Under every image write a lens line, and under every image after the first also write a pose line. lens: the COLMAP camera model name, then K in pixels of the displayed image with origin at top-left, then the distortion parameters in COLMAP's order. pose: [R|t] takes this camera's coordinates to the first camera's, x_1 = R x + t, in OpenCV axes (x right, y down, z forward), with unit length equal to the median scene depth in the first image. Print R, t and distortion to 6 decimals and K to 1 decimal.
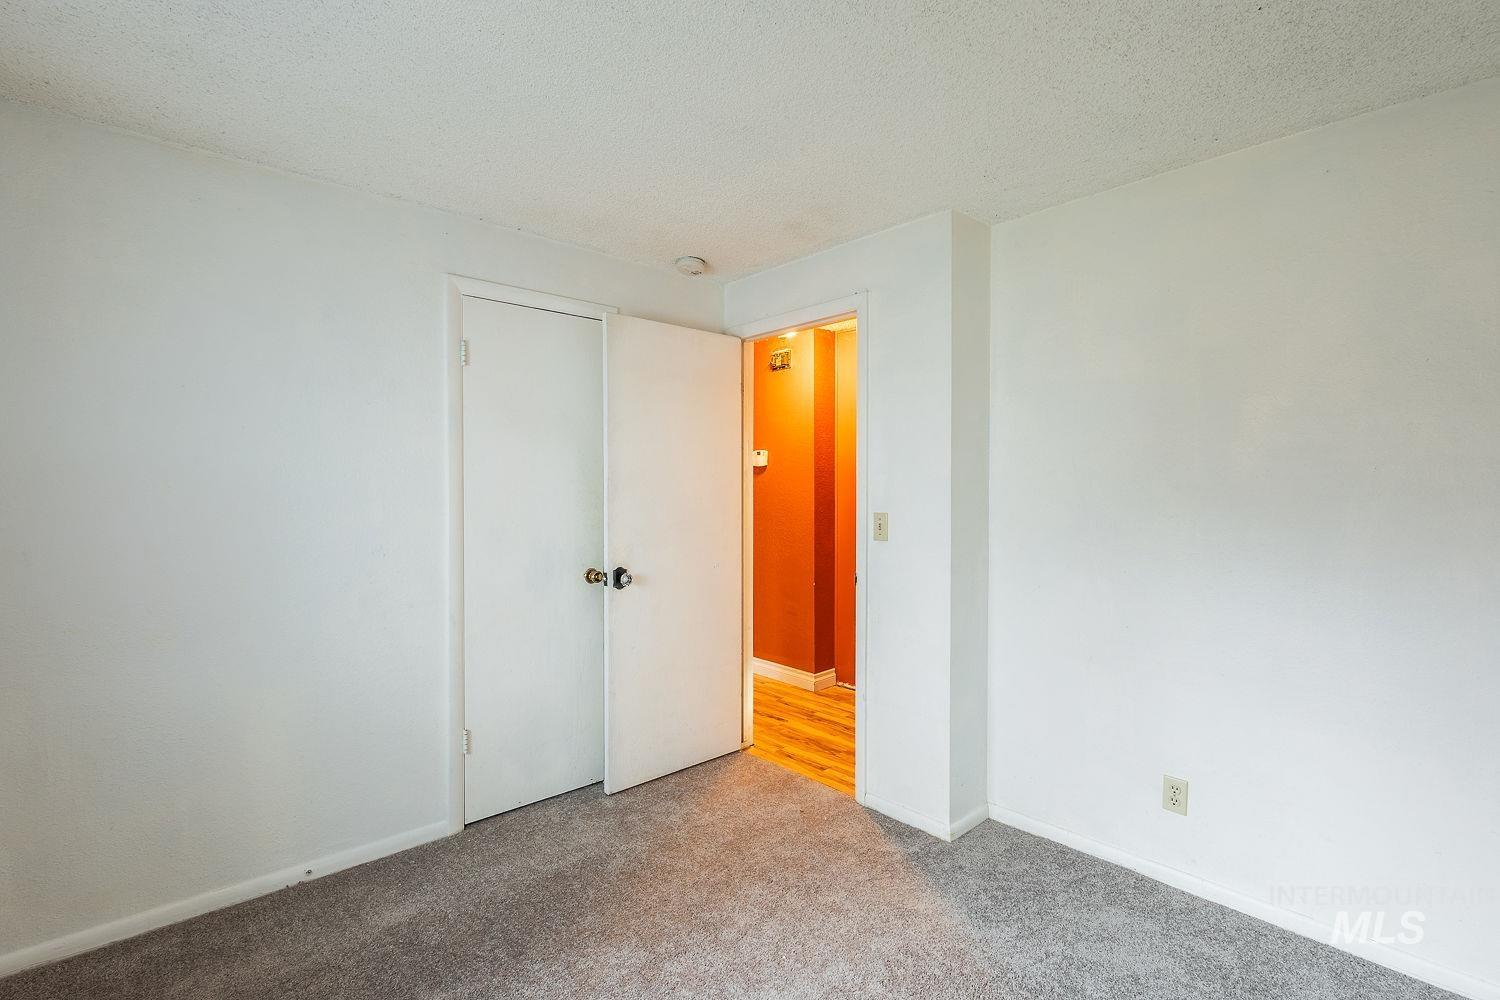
lens RADIAL K [[692.4, 0, 747.5], [0, 692.4, 497.2], [0, 0, 1]] dist [0.000815, -0.000190]
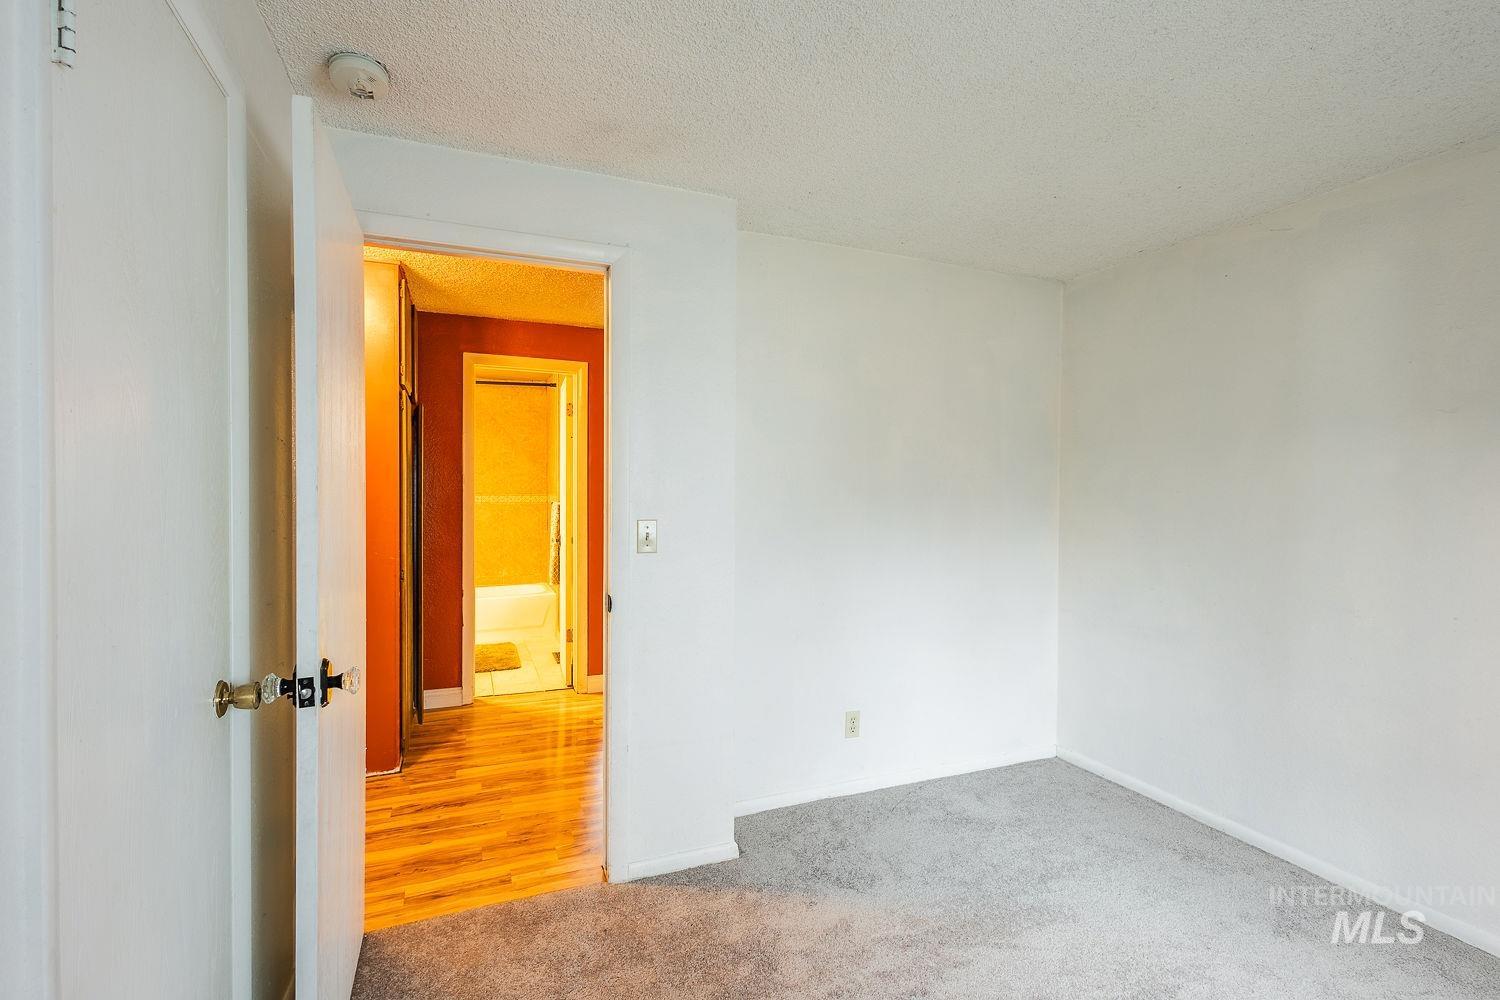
lens RADIAL K [[692.4, 0, 748.1], [0, 692.4, 495.9], [0, 0, 1]] dist [0.000815, -0.000190]
pose [[0.330831, -0.007831, 0.943658, -0.601473], [0.005018, 0.999966, 0.006539, -0.011894], [-0.943677, 0.002572, 0.330859, 0.657924]]
